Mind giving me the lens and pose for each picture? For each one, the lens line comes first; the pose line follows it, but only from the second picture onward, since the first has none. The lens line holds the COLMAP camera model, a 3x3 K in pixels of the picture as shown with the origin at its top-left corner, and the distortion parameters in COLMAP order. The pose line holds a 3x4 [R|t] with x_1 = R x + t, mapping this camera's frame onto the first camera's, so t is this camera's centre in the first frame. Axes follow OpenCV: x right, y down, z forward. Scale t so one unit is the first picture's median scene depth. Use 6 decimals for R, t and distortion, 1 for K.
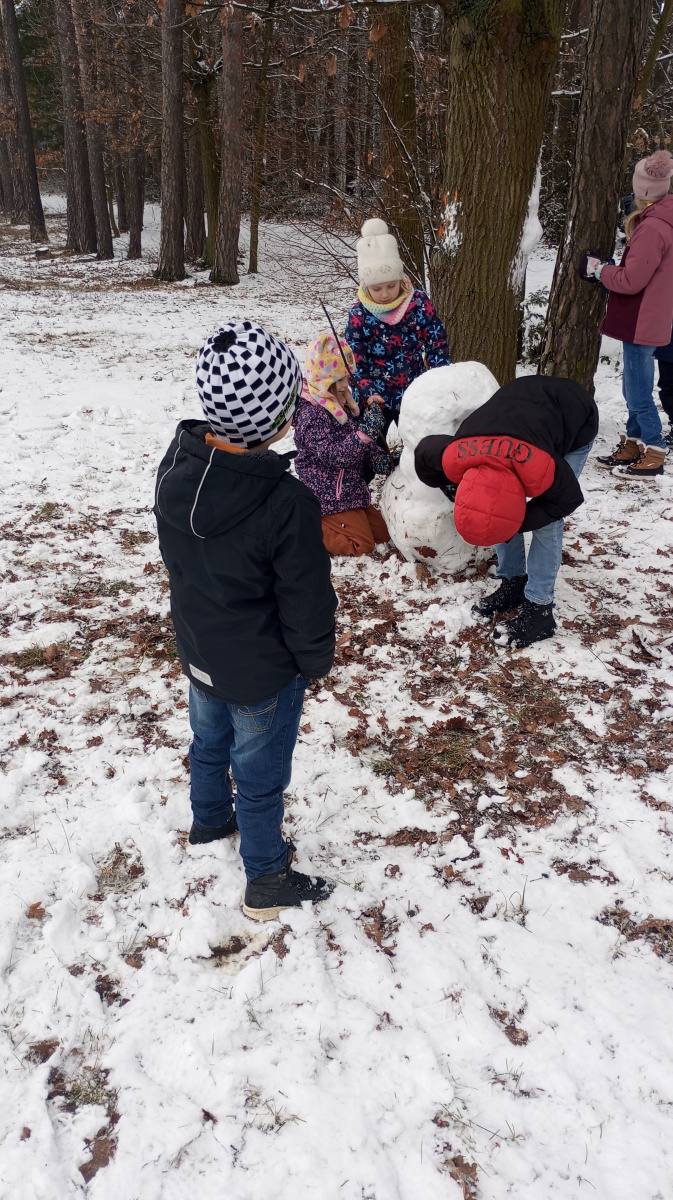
lens RADIAL K [[947.9, 0, 344.1], [0, 947.9, 599.1], [0, 0, 1]] dist [0.078185, -0.083991]
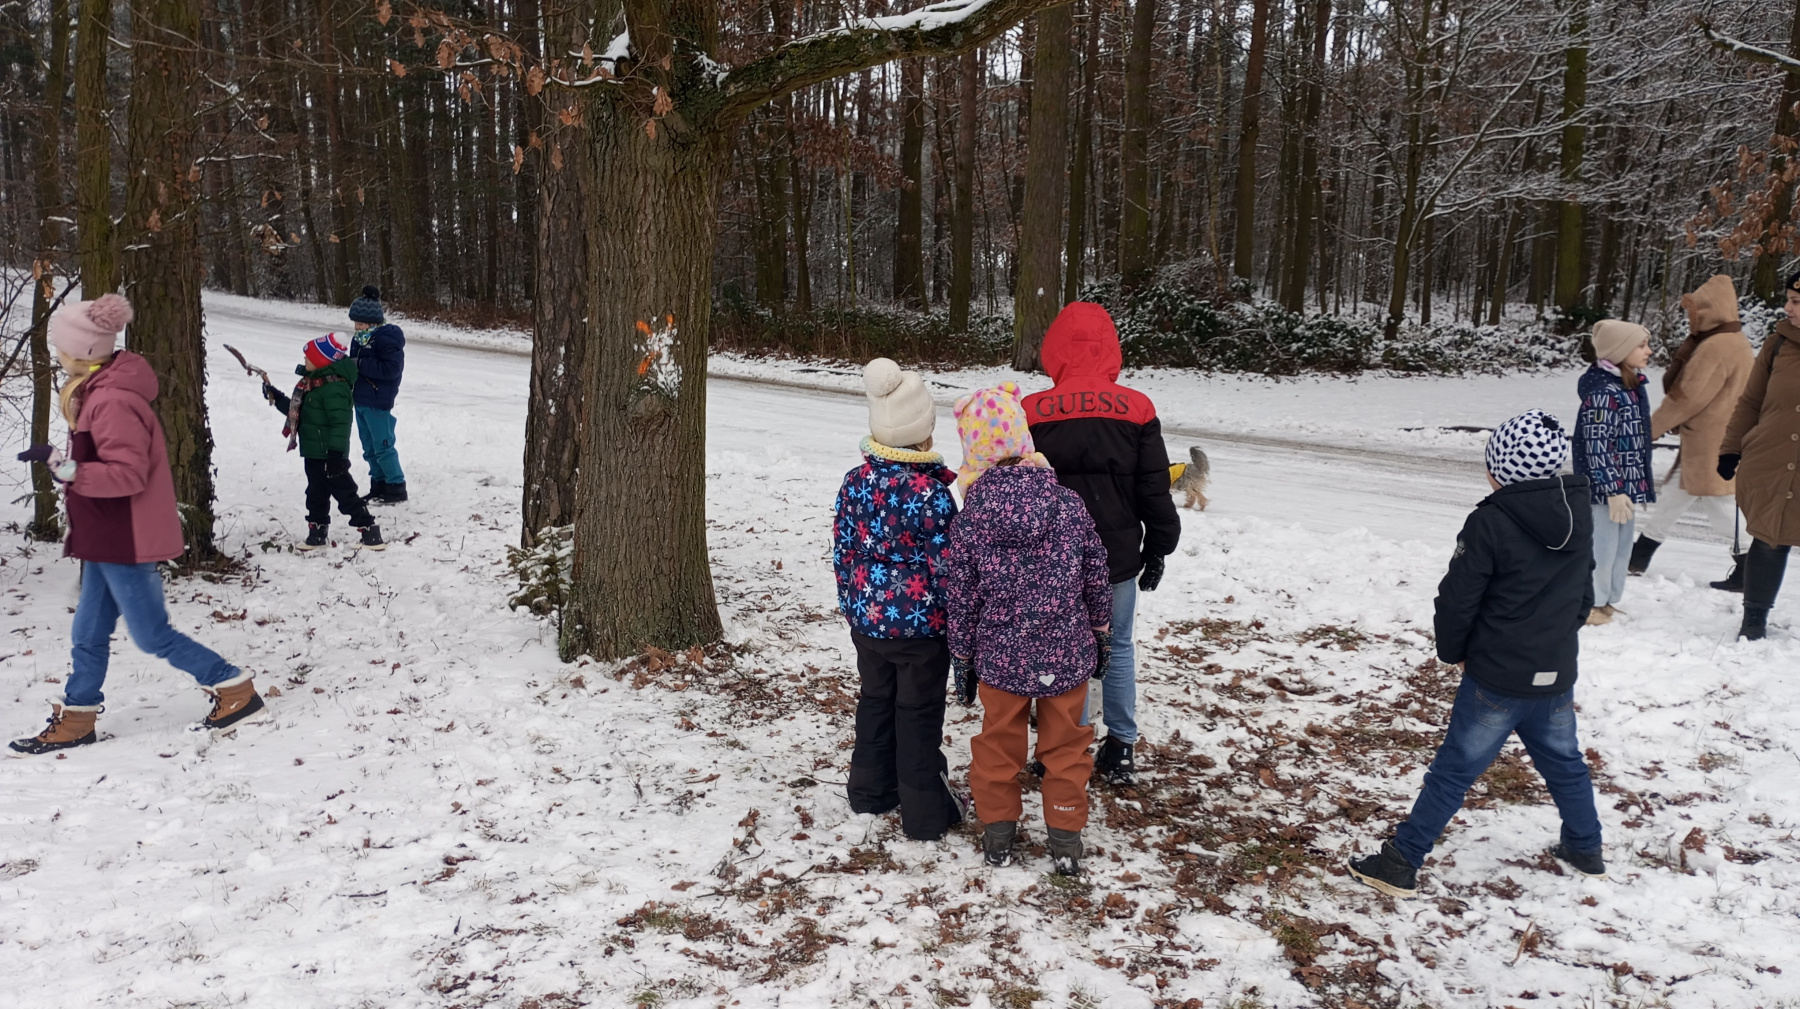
lens RADIAL K [[1421.9, 0, 906.3], [0, 1421.9, 487.6], [0, 0, 1]] dist [0.078185, -0.083991]
pose [[0.279869, -0.146351, 0.948818, -0.934184], [0.399205, 0.916557, 0.023623, -0.262718], [-0.873103, 0.372161, 0.314940, 0.554836]]
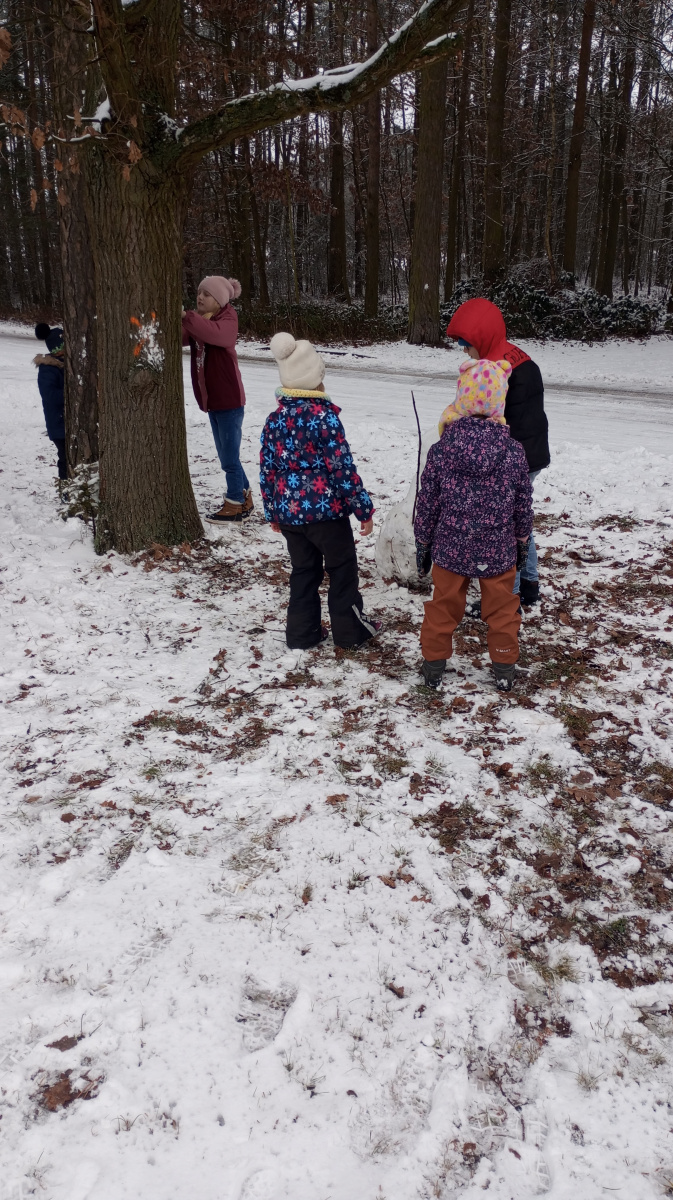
lens RADIAL K [[947.9, 0, 334.8], [0, 947.9, 584.4], [0, 0, 1]] dist [0.078185, -0.083991]
pose [[0.282563, -0.306122, 0.909091, -0.911946], [0.426535, 0.888964, 0.166769, -0.254932], [-0.859201, 0.340636, 0.381760, 0.539625]]
